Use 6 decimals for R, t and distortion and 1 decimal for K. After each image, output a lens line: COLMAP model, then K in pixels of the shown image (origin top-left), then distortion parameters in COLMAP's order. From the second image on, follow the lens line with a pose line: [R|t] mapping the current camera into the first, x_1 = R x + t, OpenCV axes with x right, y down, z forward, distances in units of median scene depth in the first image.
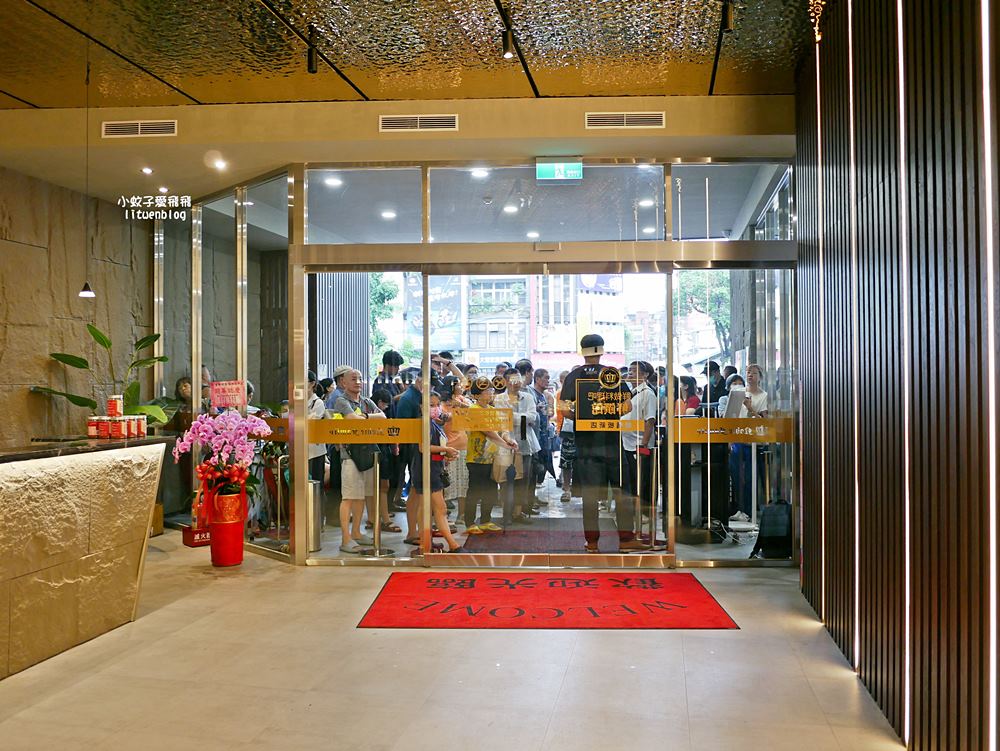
lens RADIAL K [[834.8, 0, 504.8], [0, 834.8, 372.4], [0, 0, 1]] dist [-0.066251, 0.053459]
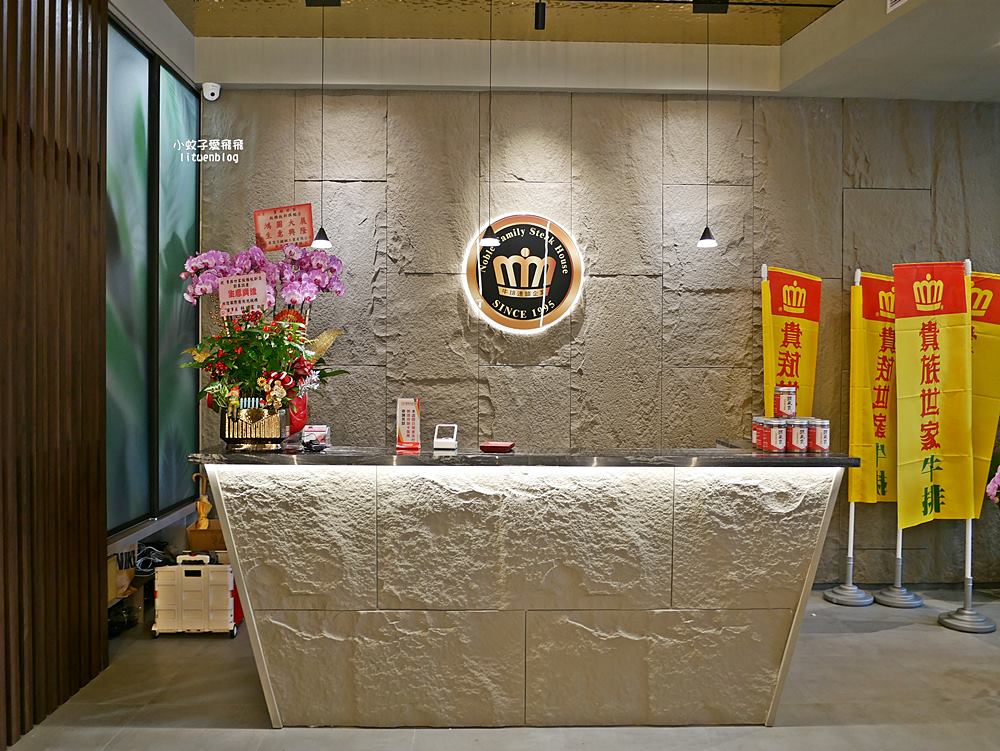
lens RADIAL K [[834.8, 0, 504.8], [0, 834.8, 372.4], [0, 0, 1]] dist [-0.066251, 0.053459]
pose [[0.213719, 0.025583, -0.976560, 0.163374], [-0.001485, 0.999664, 0.025863, -0.001817], [0.976894, -0.004077, 0.213686, 0.718538]]
